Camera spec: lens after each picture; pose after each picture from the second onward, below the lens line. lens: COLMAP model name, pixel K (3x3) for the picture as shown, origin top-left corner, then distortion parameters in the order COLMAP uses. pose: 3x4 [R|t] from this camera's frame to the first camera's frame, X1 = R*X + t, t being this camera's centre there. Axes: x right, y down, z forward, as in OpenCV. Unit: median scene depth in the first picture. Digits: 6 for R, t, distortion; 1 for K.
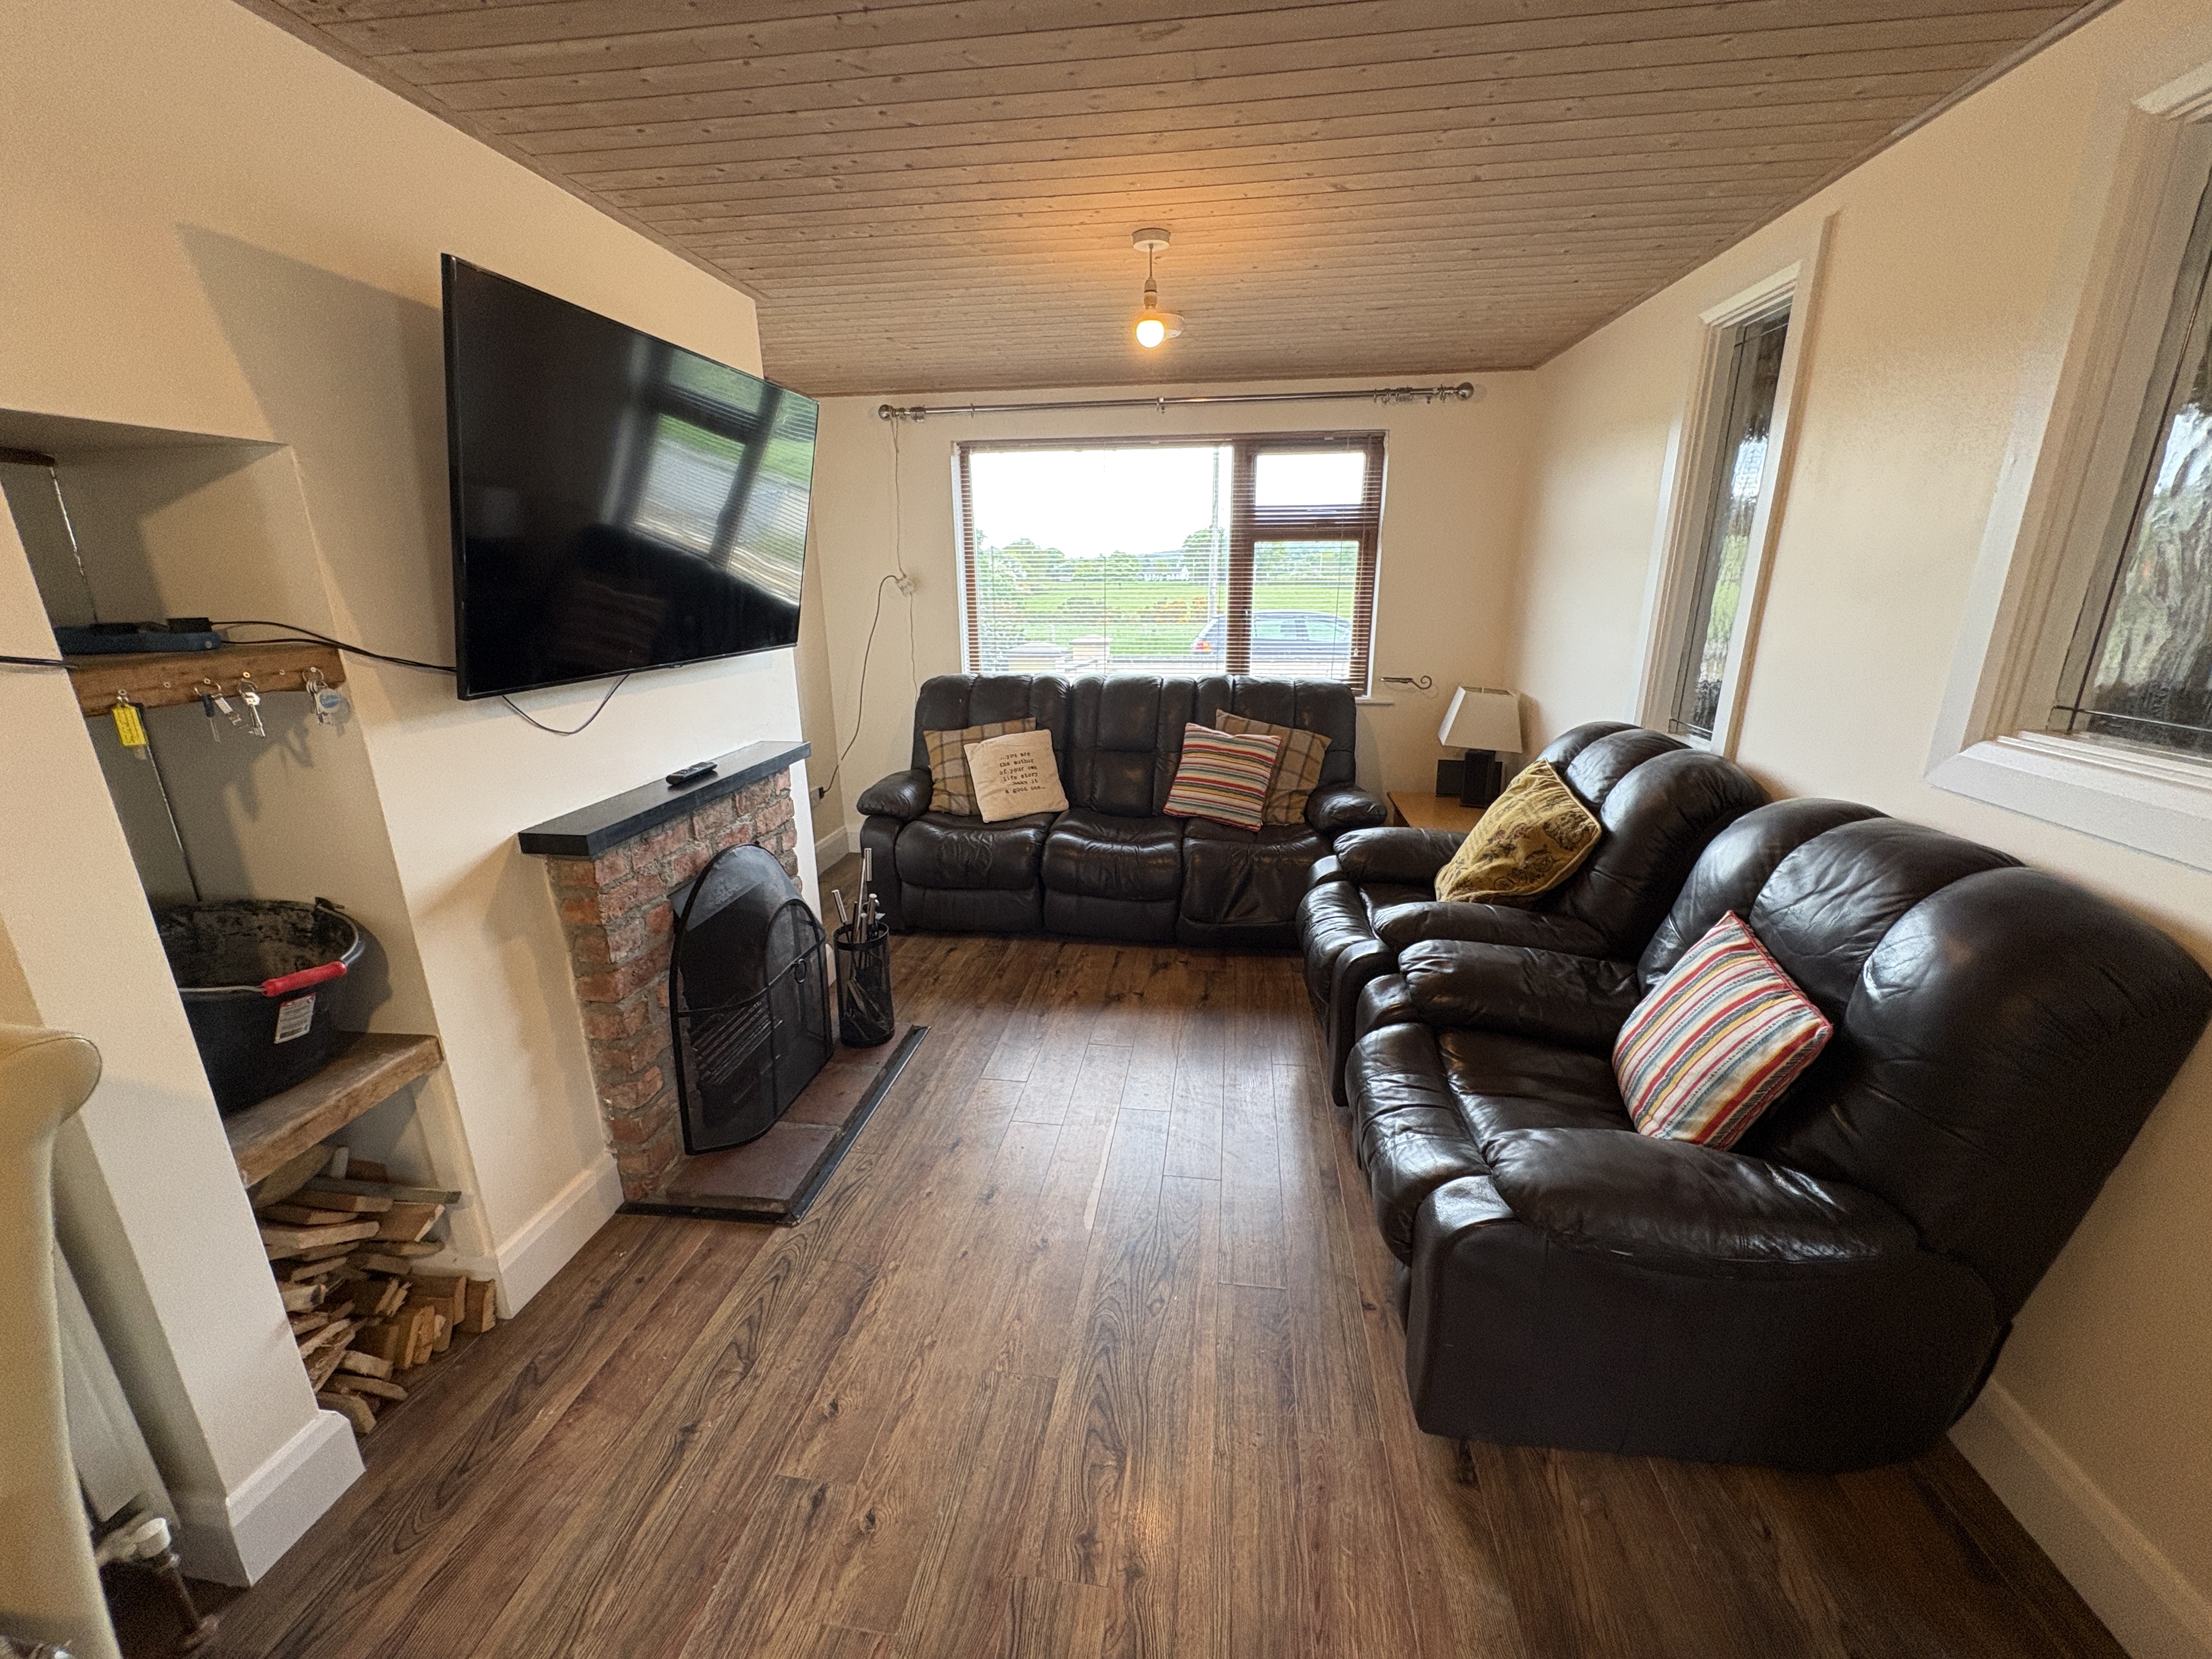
lens RADIAL K [[883.7, 0, 1111.7], [0, 883.7, 834.4], [0, 0, 1]] dist [0.002275, -0.000035]
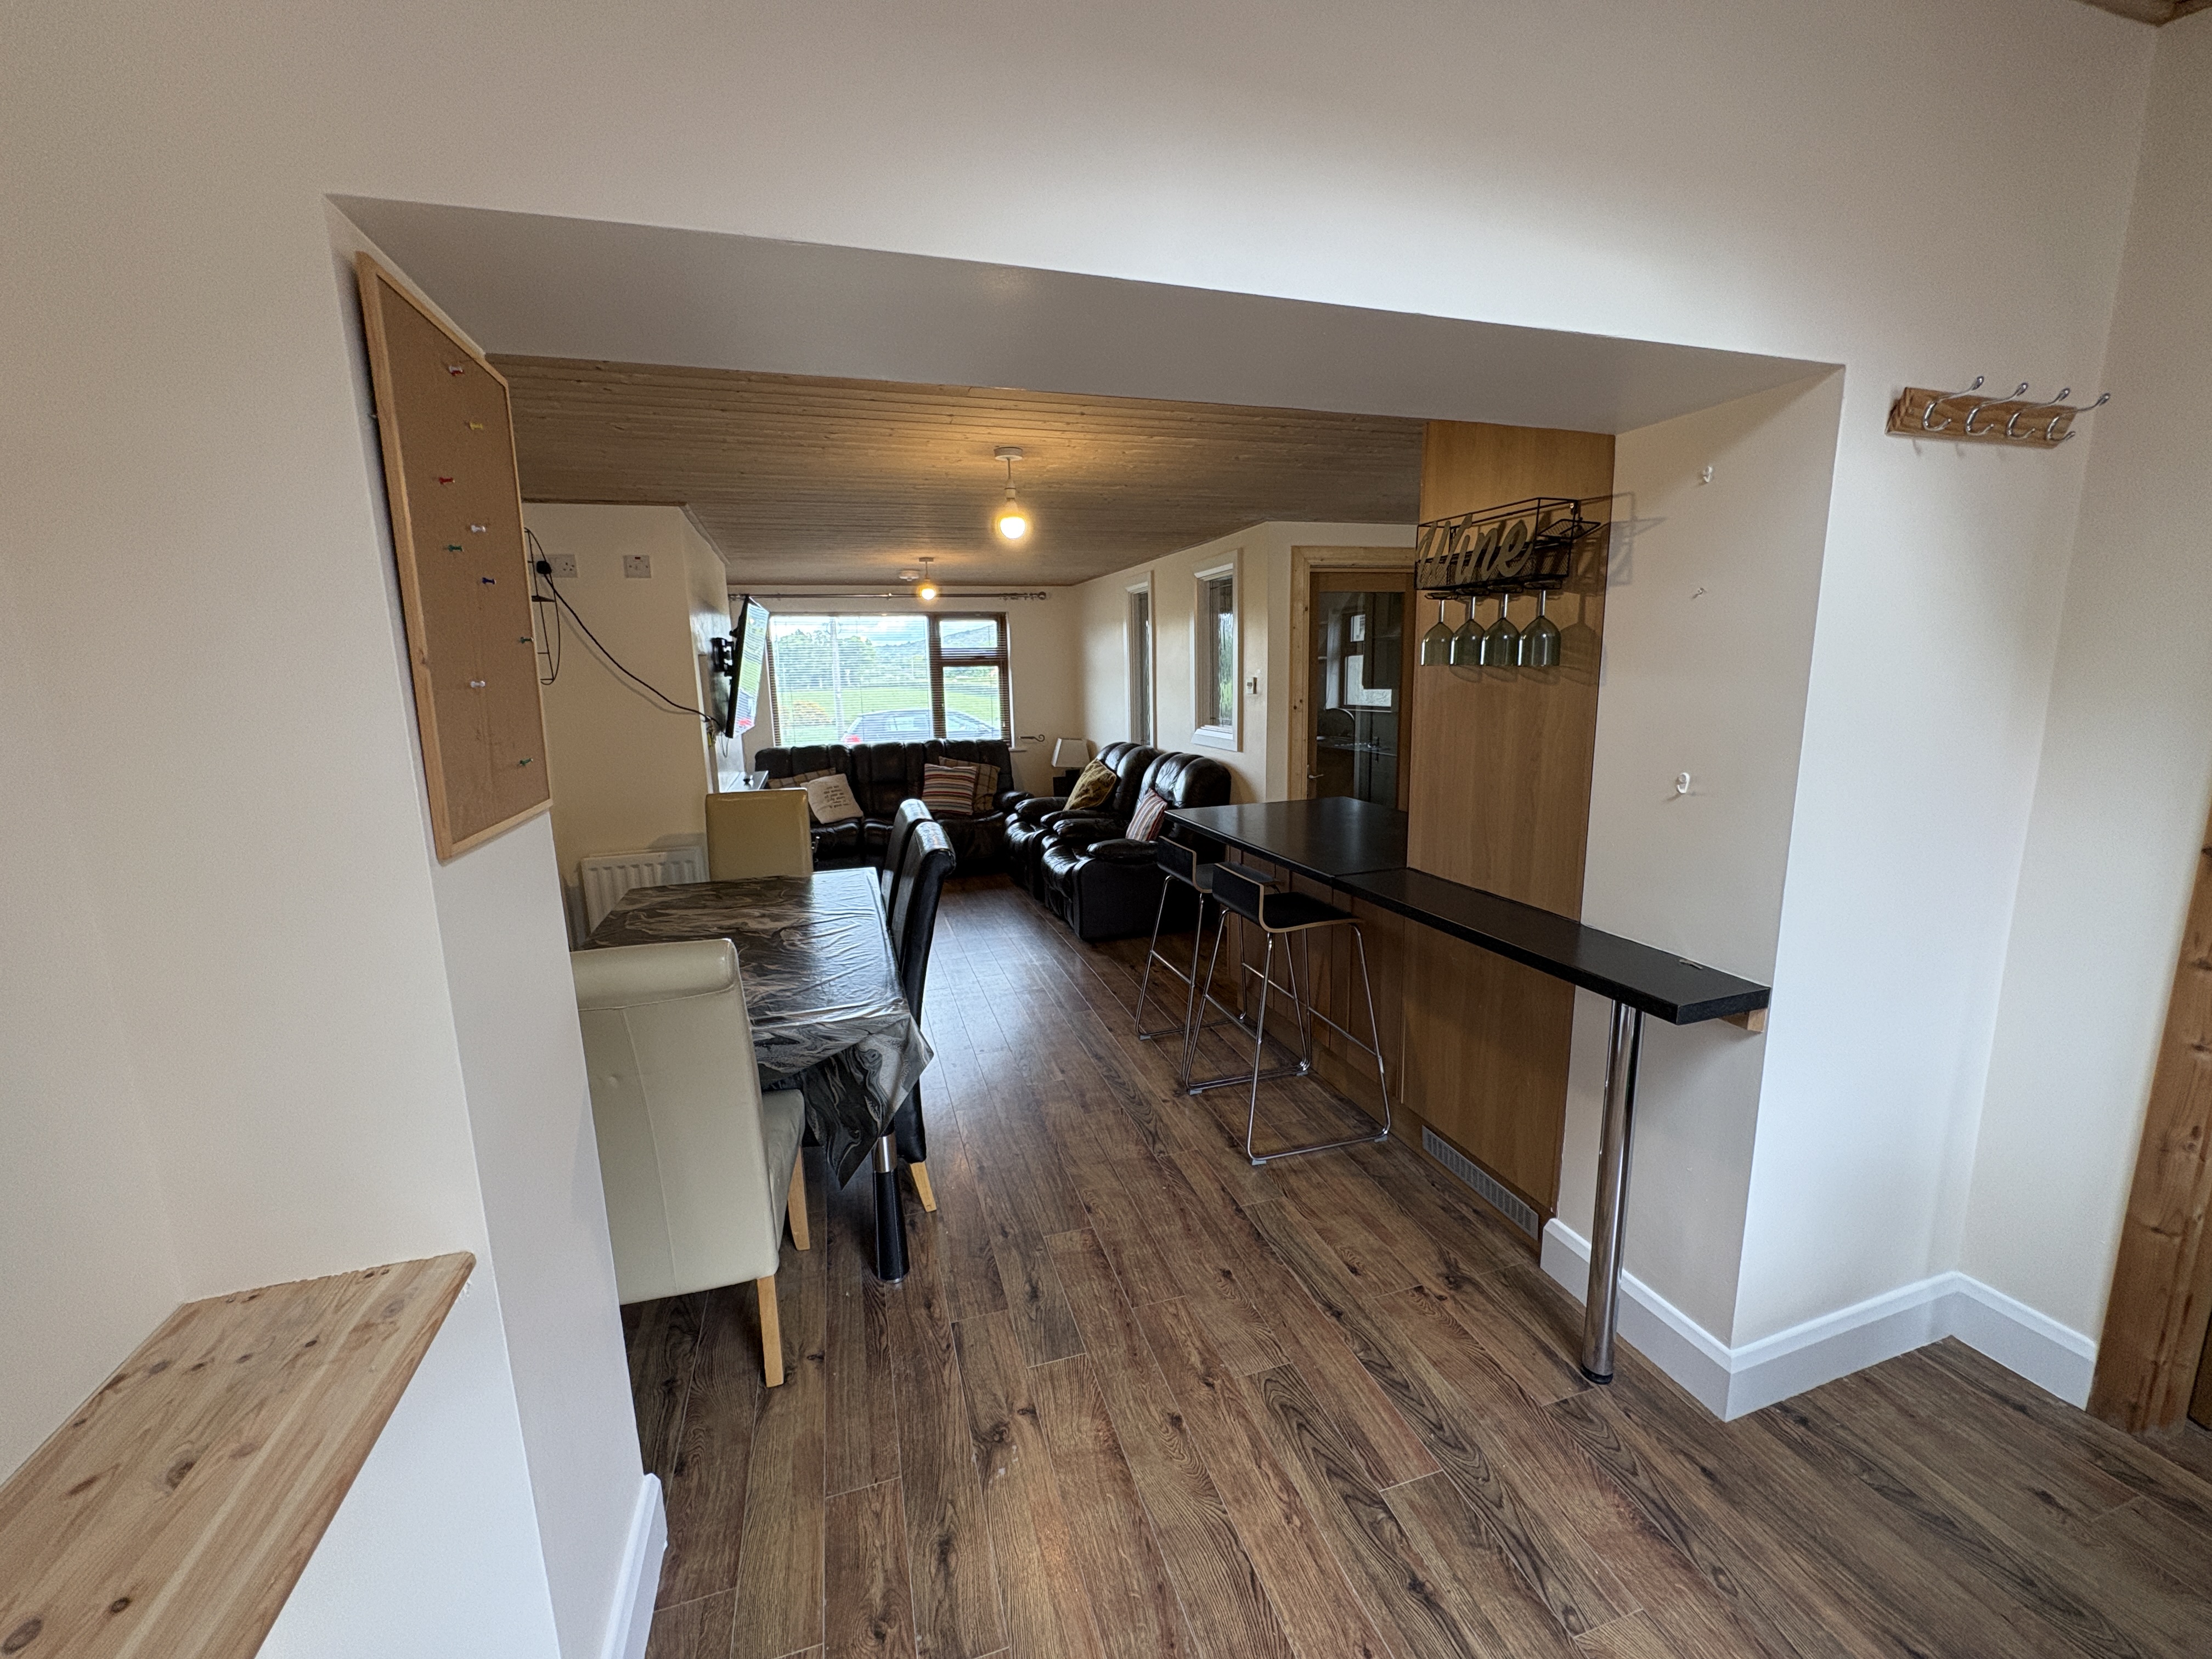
lens RADIAL K [[883.7, 0, 1110.4], [0, 883.7, 823.6], [0, 0, 1]] dist [0.002275, -0.000035]
pose [[0.903838, -0.089013, 0.418512, -0.350799], [0.136124, 0.987122, -0.084029, 0.207649], [-0.405643, 0.132918, 0.904316, -0.821083]]
